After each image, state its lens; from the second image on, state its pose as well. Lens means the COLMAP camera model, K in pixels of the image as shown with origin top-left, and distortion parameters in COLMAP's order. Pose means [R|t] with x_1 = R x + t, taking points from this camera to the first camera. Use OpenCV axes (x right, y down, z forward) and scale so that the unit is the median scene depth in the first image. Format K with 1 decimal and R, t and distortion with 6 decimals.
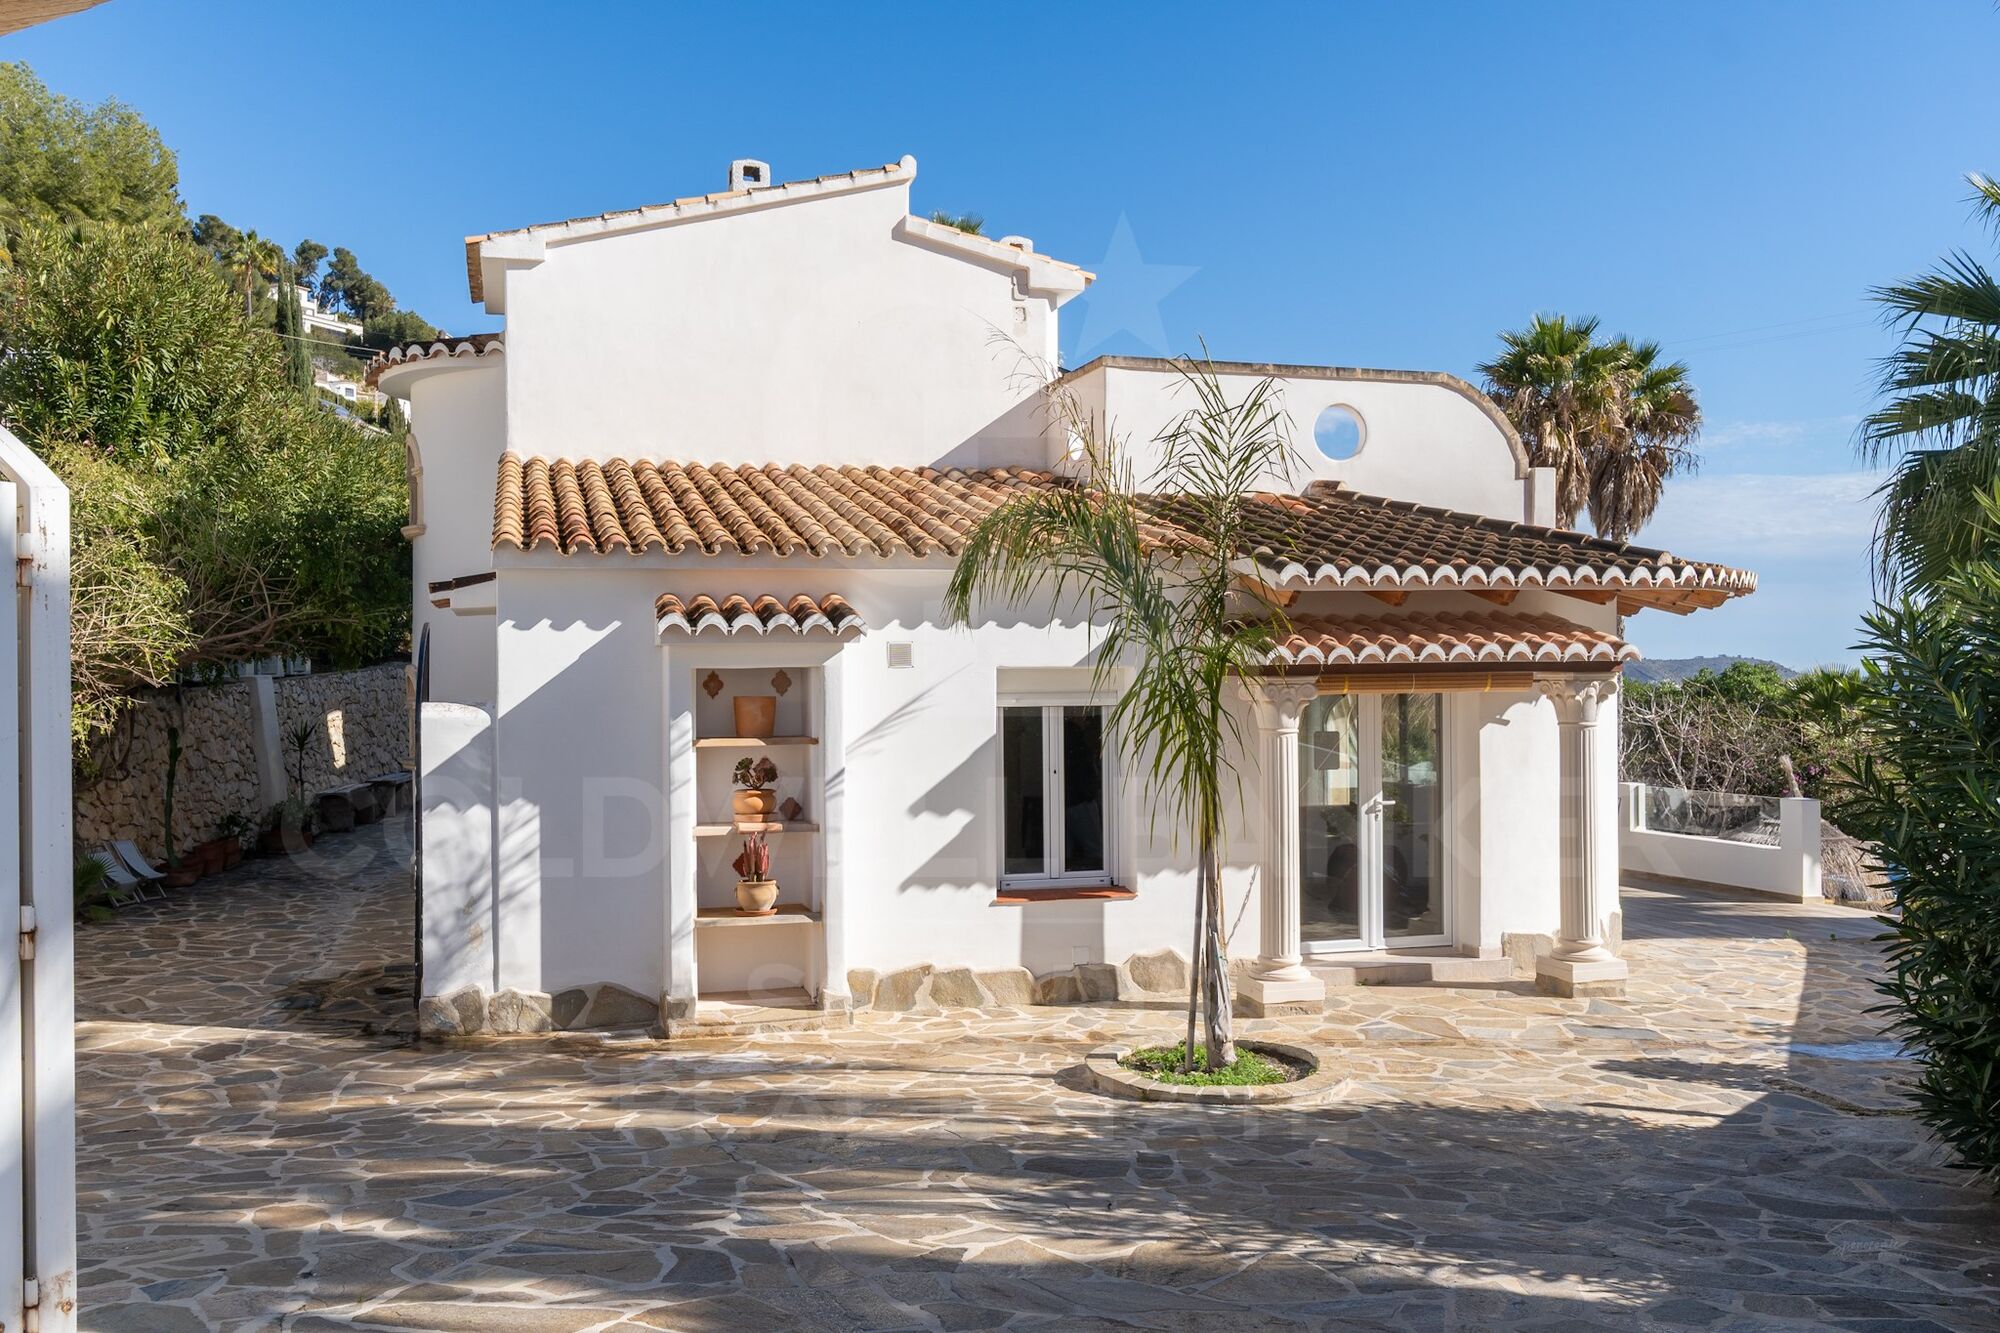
lens RADIAL K [[1469.0, 0, 1007.1], [0, 1469.0, 671.8], [0, 0, 1]] dist [-0.005220, -0.003965]
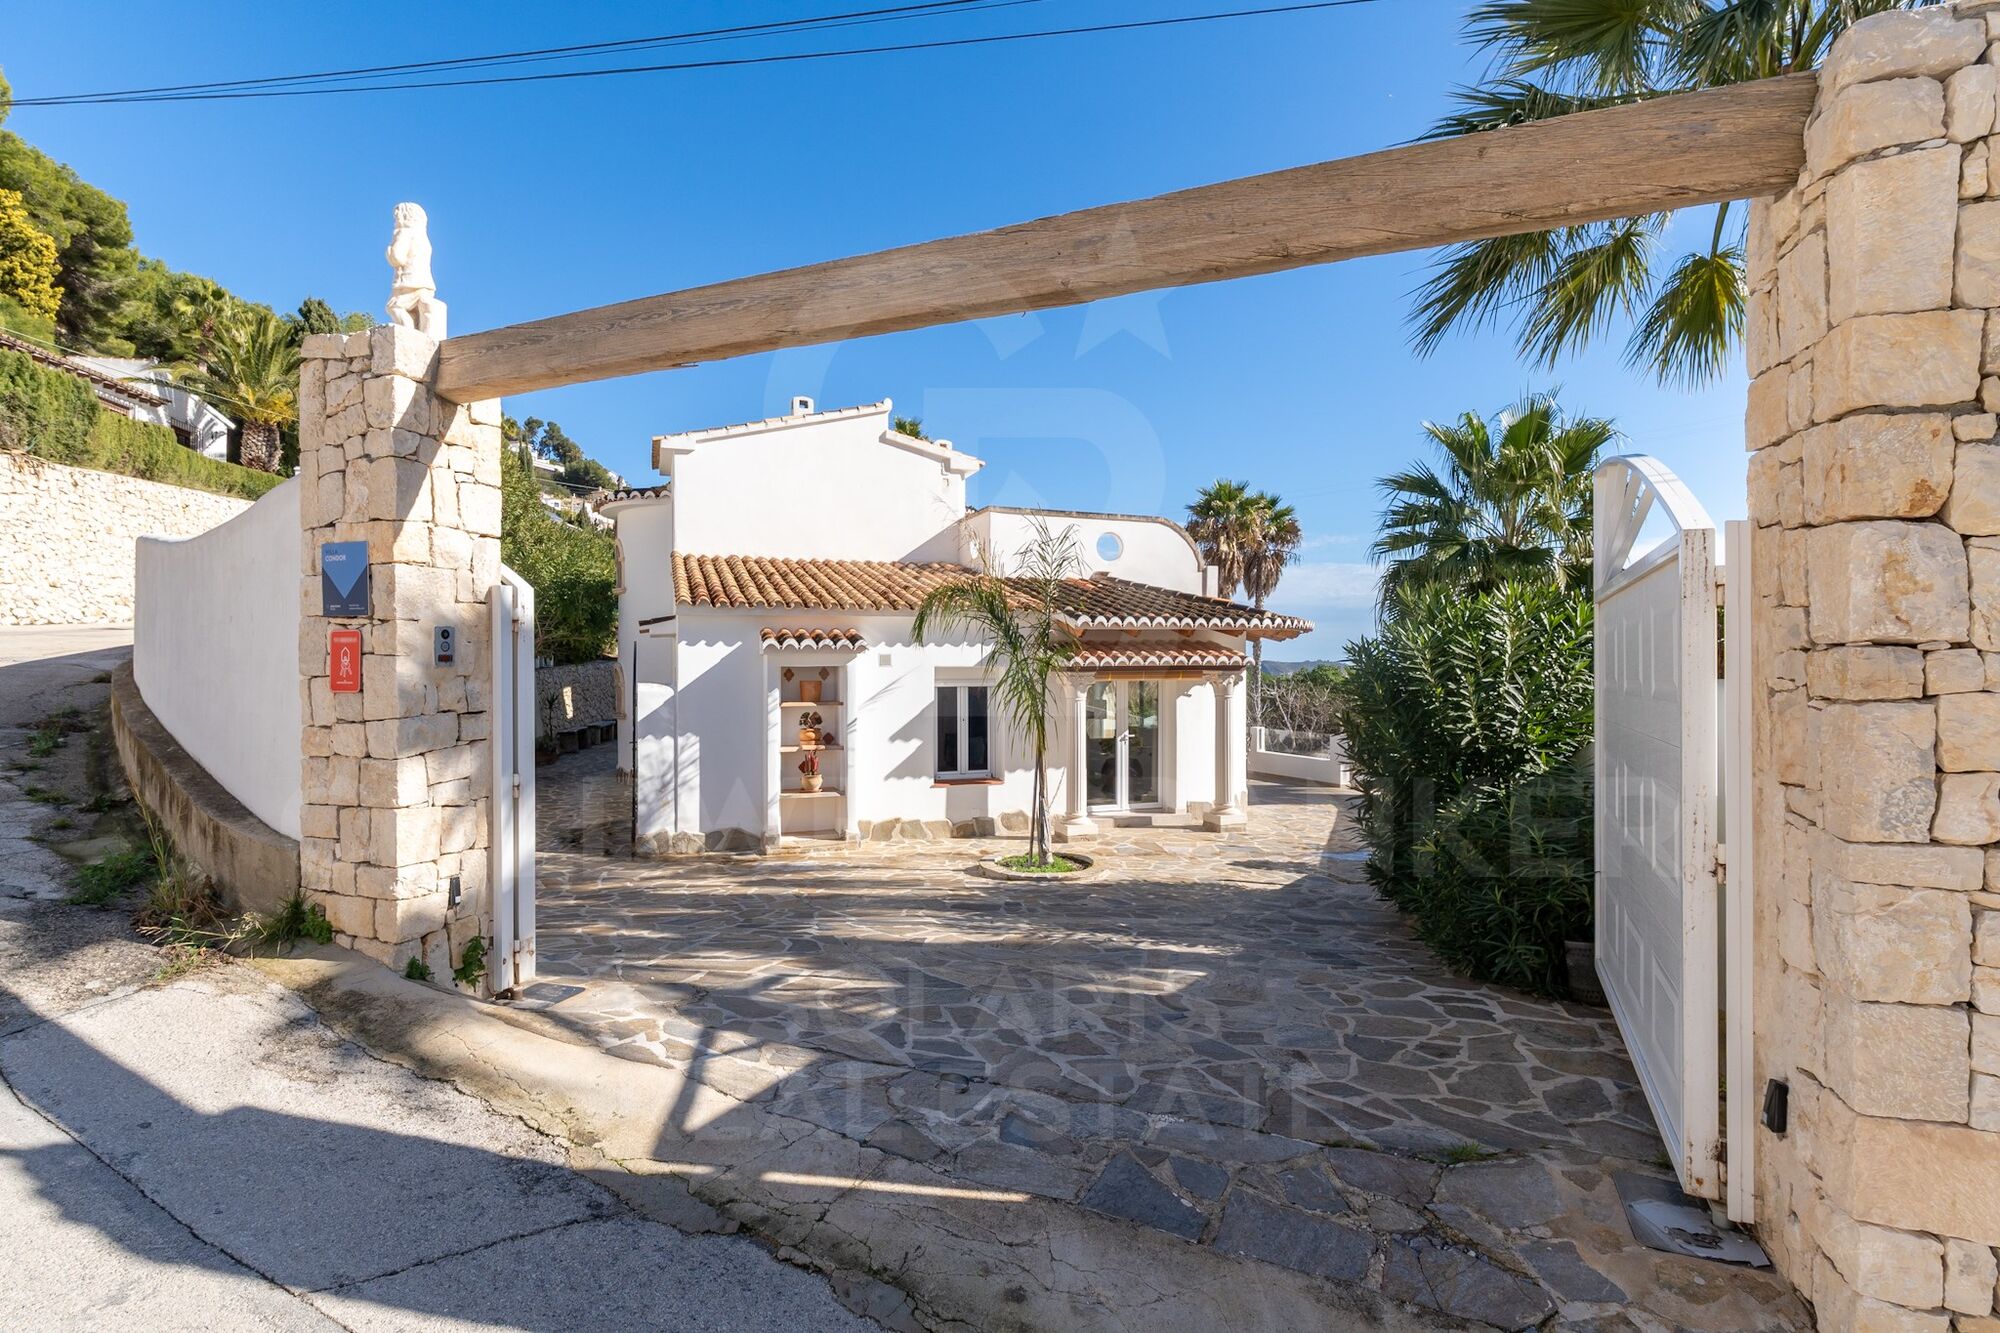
lens RADIAL K [[1469.0, 0, 1005.1], [0, 1469.0, 655.5], [0, 0, 1]] dist [-0.005220, -0.003965]
pose [[0.994823, 0.006590, 0.101408, -0.112832], [-0.006739, 0.999977, 0.001122, -0.020748], [-0.101399, -0.001799, 0.994844, -0.970653]]
